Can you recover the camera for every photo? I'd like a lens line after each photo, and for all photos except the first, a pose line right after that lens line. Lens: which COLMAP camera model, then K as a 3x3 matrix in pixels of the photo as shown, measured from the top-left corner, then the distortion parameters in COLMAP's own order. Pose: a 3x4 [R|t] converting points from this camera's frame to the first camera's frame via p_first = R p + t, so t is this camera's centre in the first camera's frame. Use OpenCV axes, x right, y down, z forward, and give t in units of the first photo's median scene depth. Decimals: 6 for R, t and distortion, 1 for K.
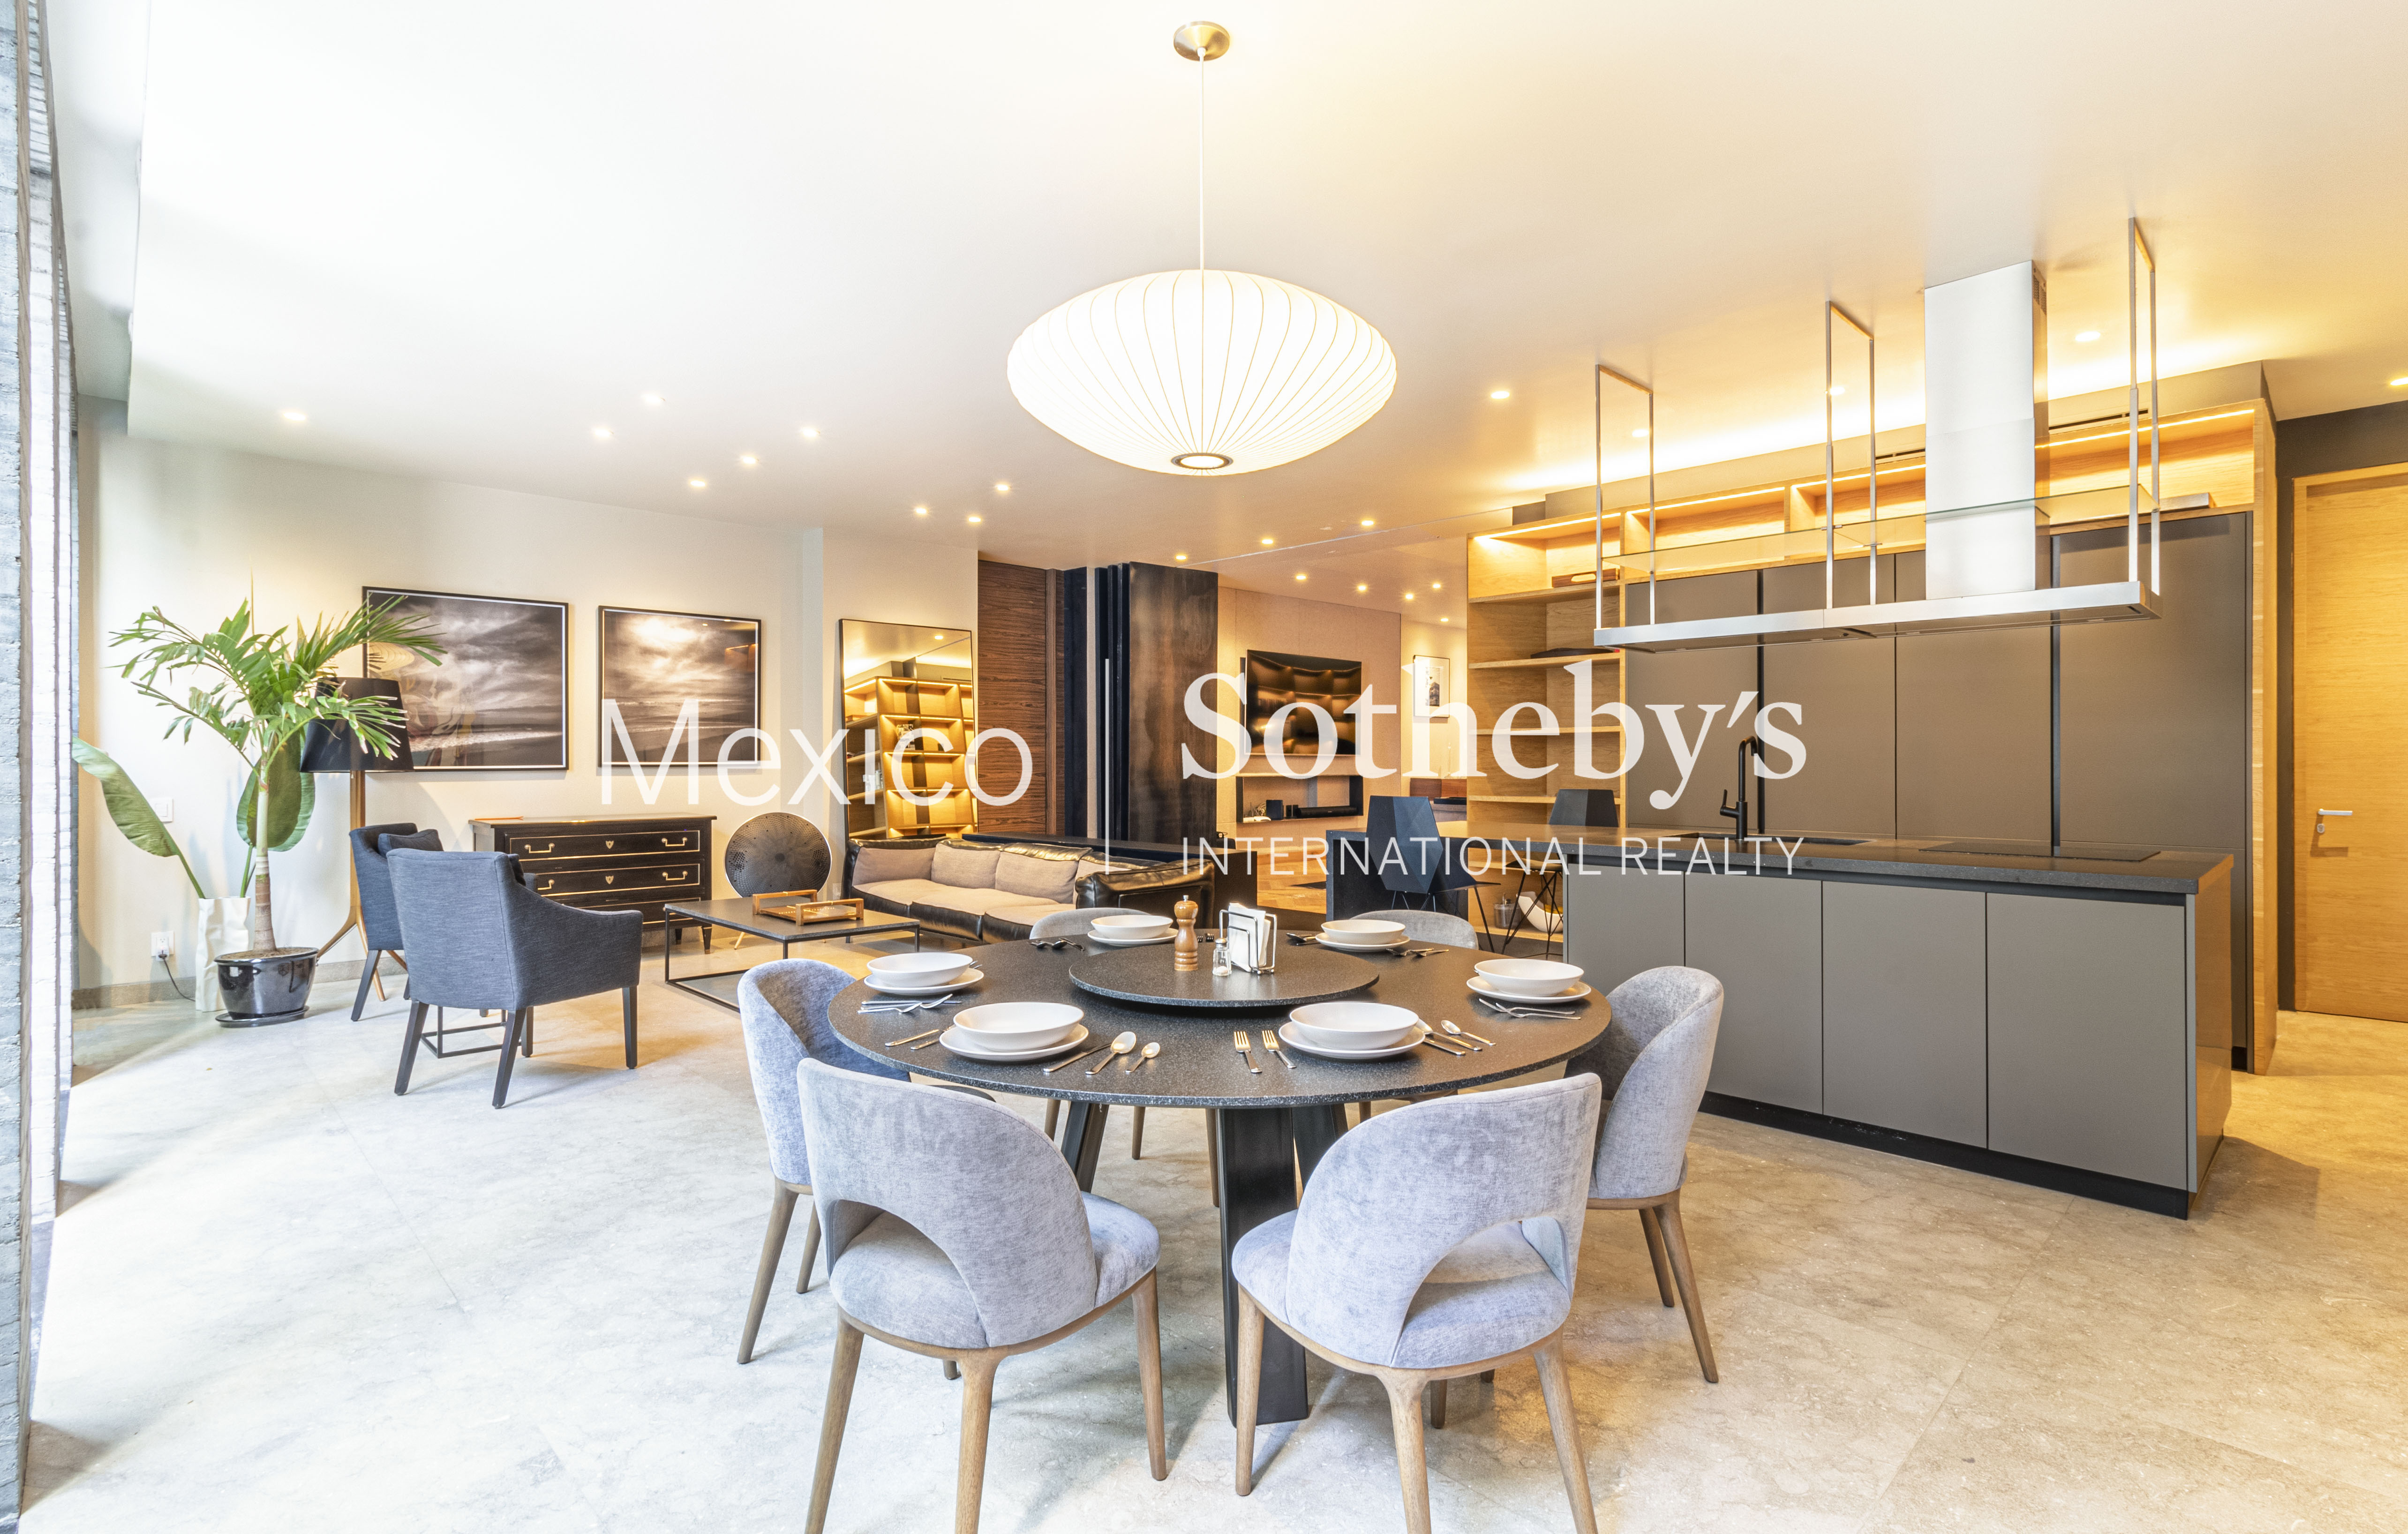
lens RADIAL K [[1136.5, 0, 1208.3], [0, 1136.5, 761.1], [0, 0, 1]] dist [-0.001883, 0.001348]
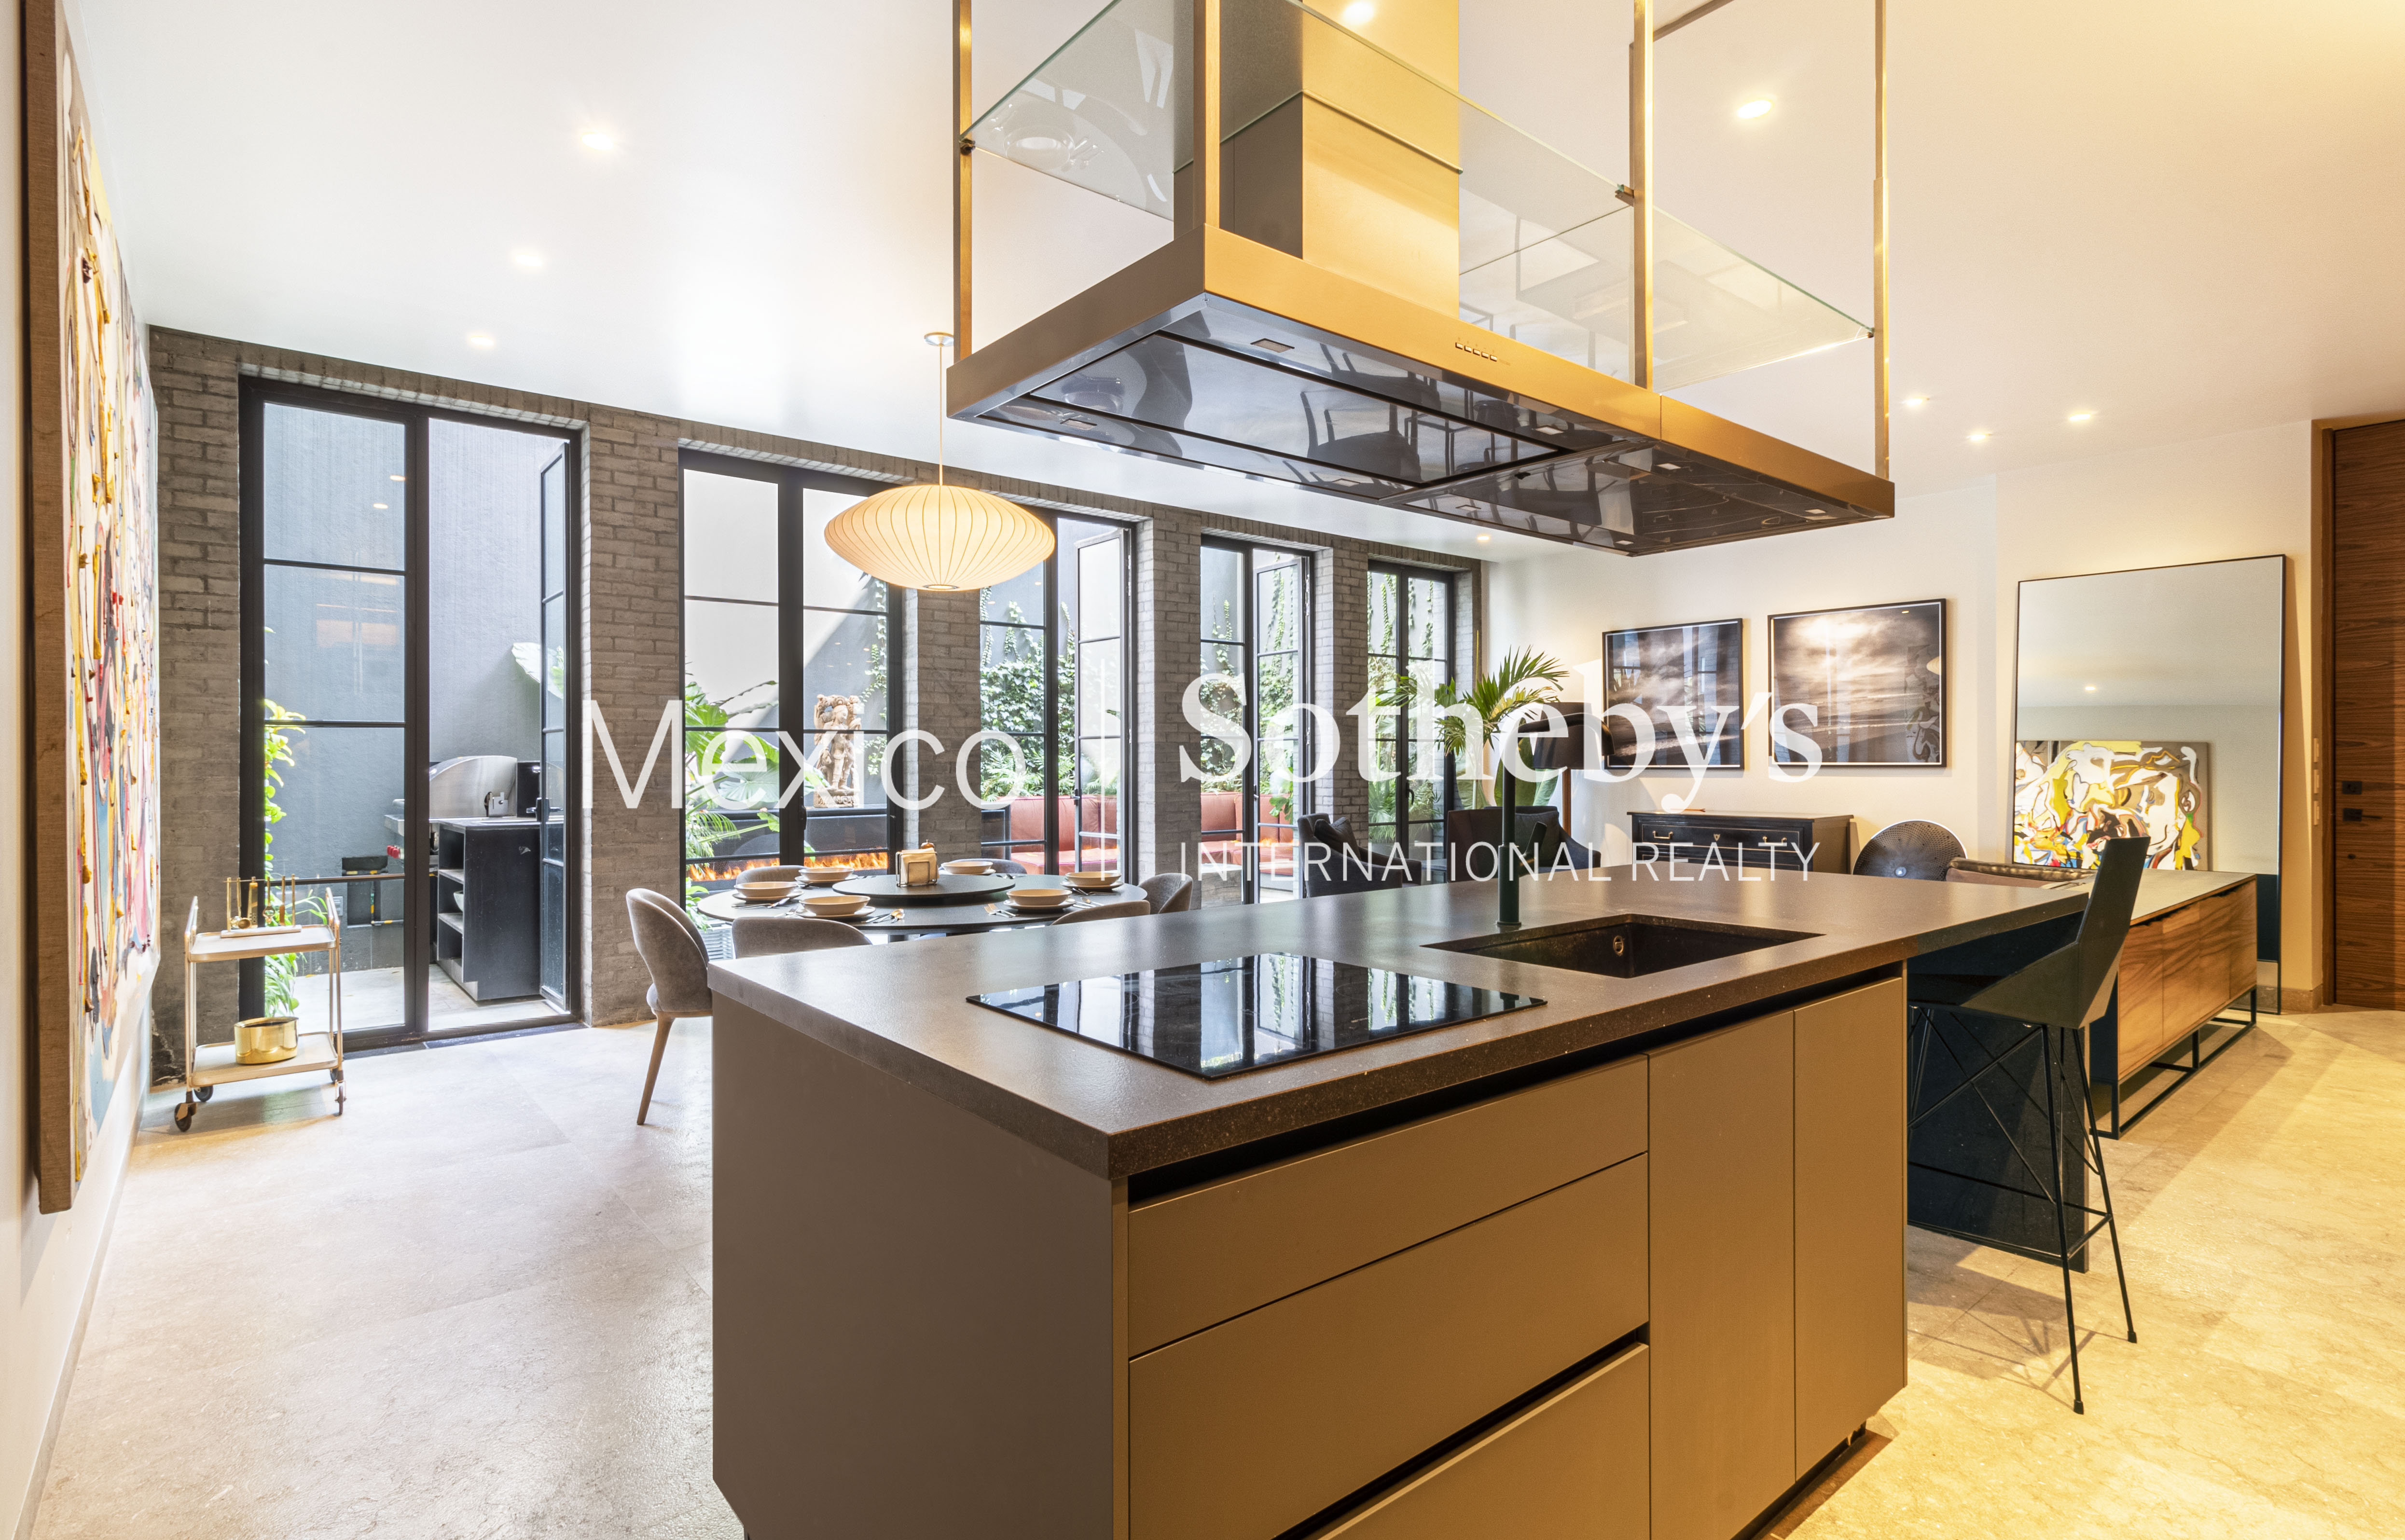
lens RADIAL K [[1135.0, 0, 1137.5], [0, 1135.0, 769.1], [0, 0, 1]] dist [-0.001883, 0.001348]
pose [[-0.113136, 0.009135, -0.993537, 0.582780], [0.000570, 0.999958, 0.009129, -0.002788], [0.993579, 0.000467, -0.113137, 0.529264]]
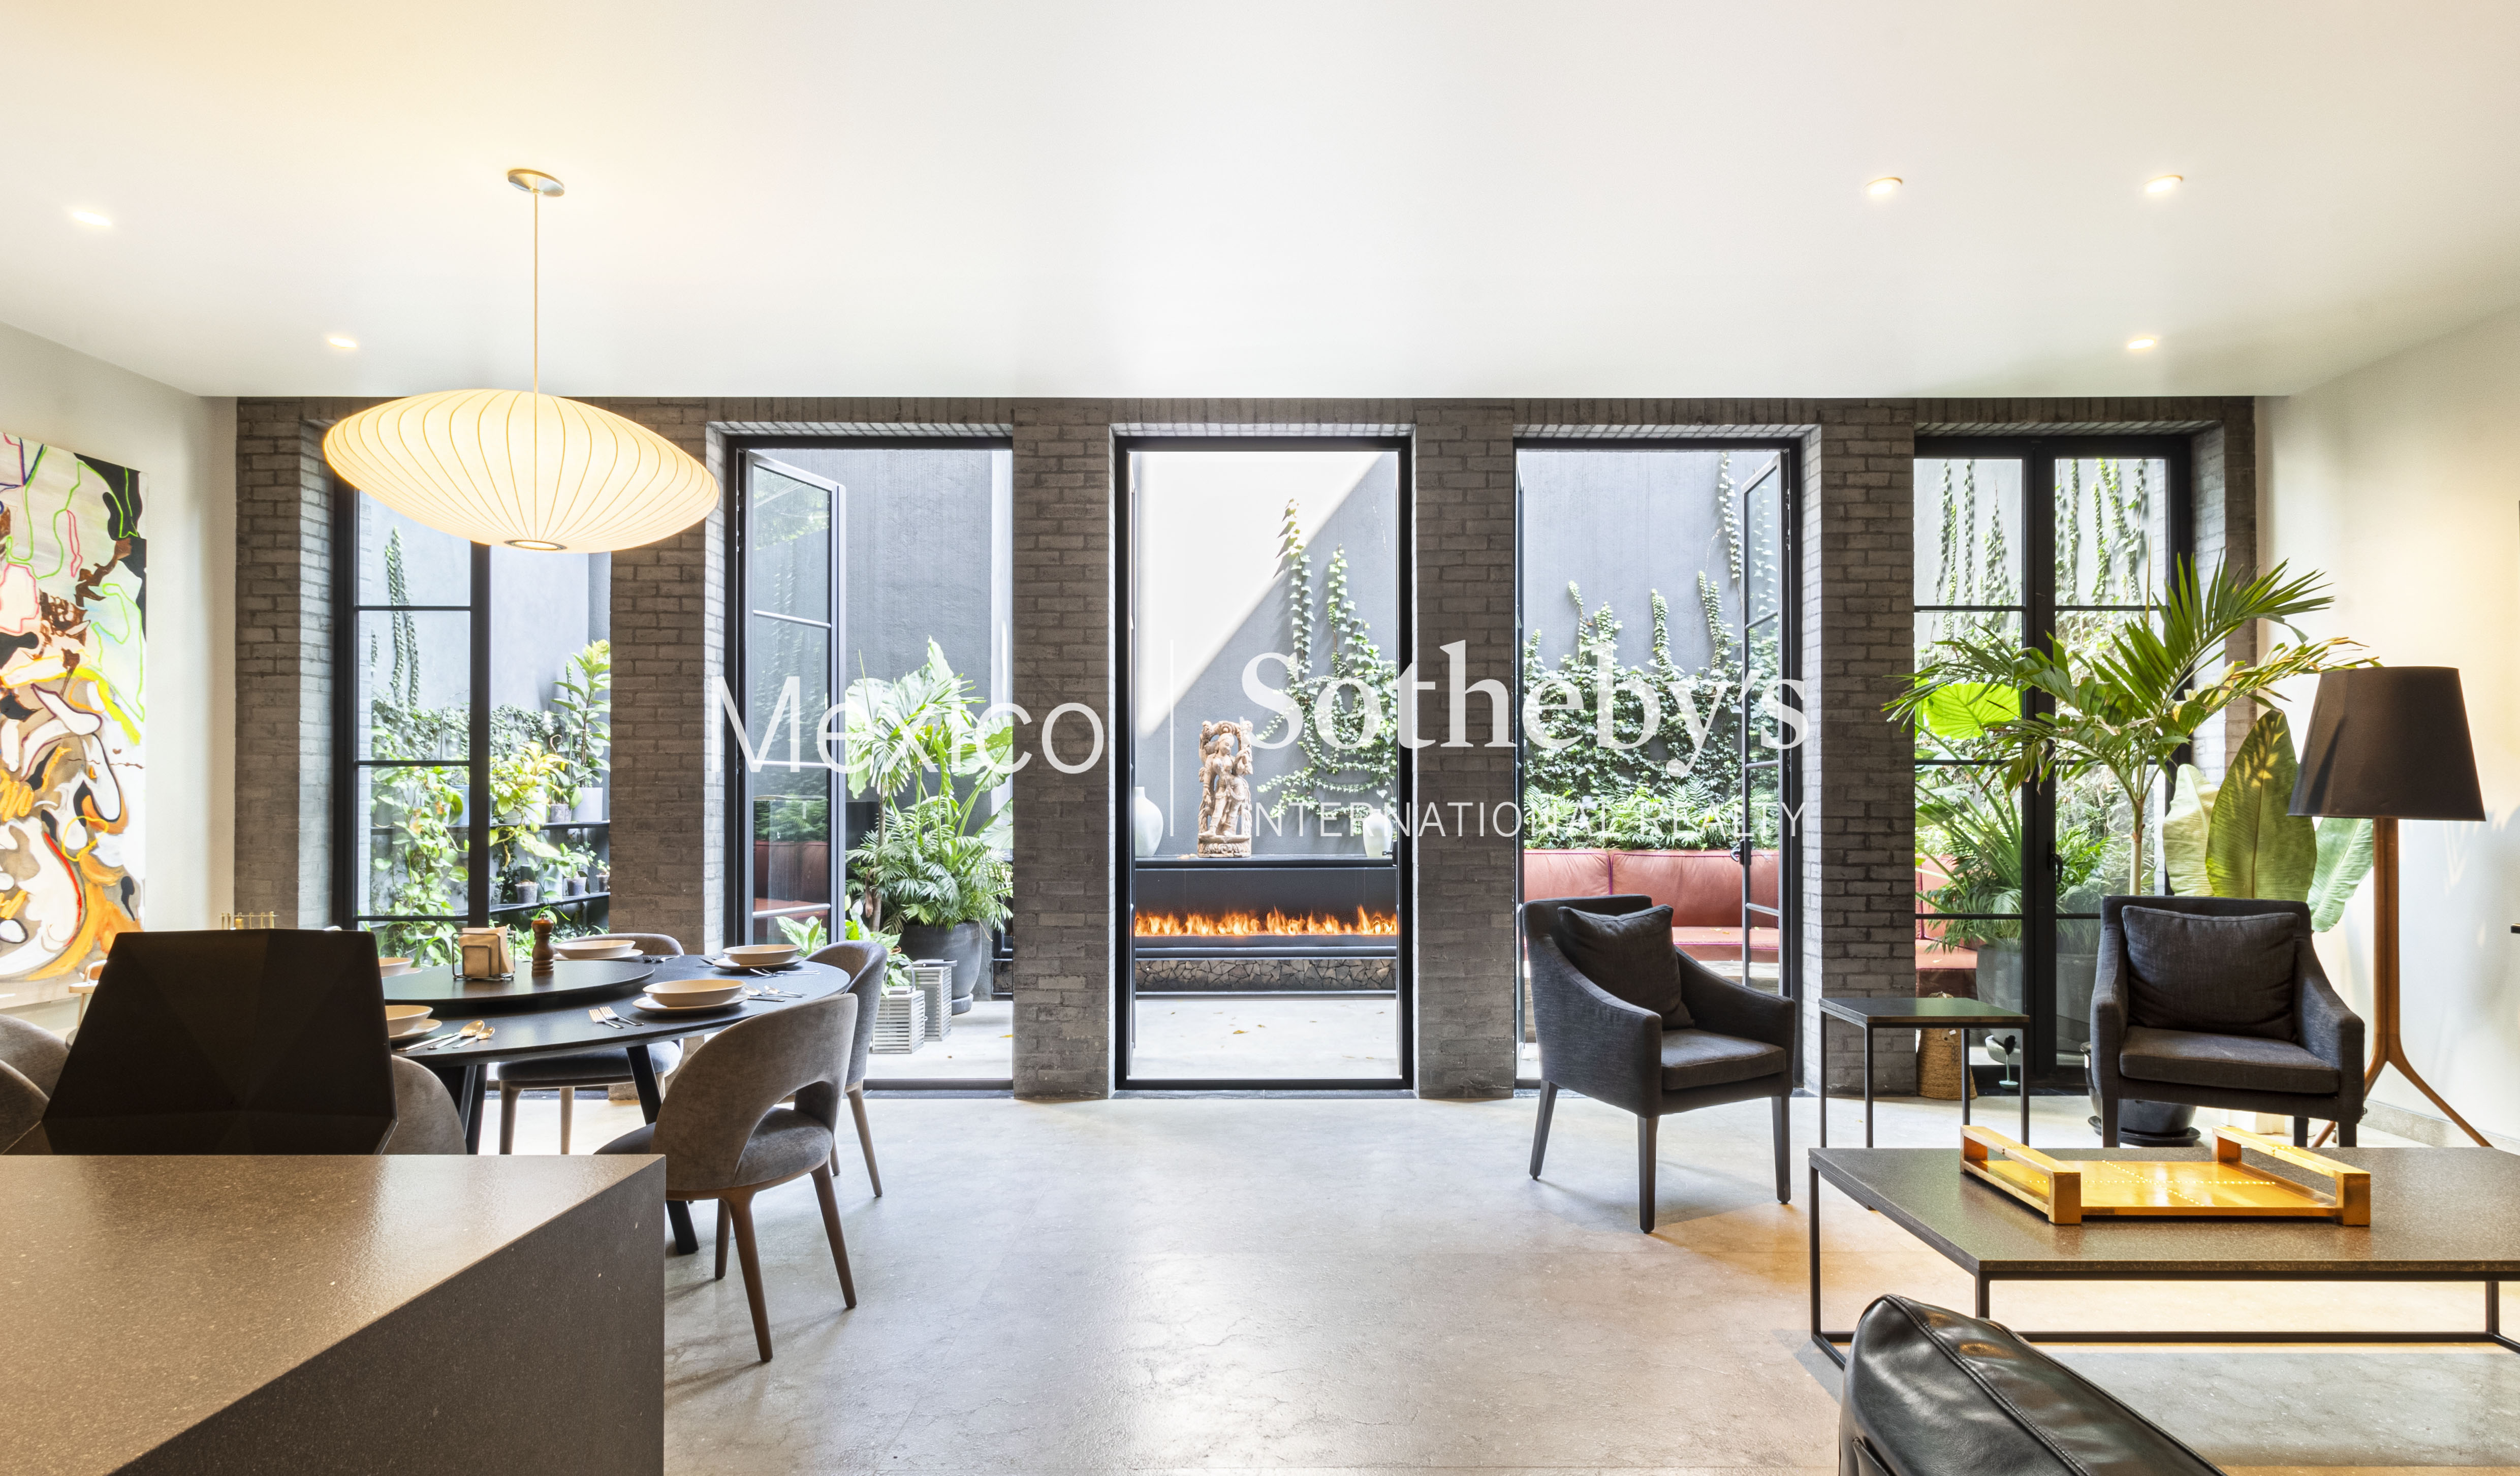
lens RADIAL K [[1208.7, 0, 1275.6], [0, 1208.7, 799.4], [0, 0, 1]] dist [0.002767, 0.002270]
pose [[-0.696682, -0.000376, -0.717380, 0.126631], [0.000959, 0.999998, -0.001456, -0.000500], [0.717379, -0.001702, -0.696681, 0.857624]]
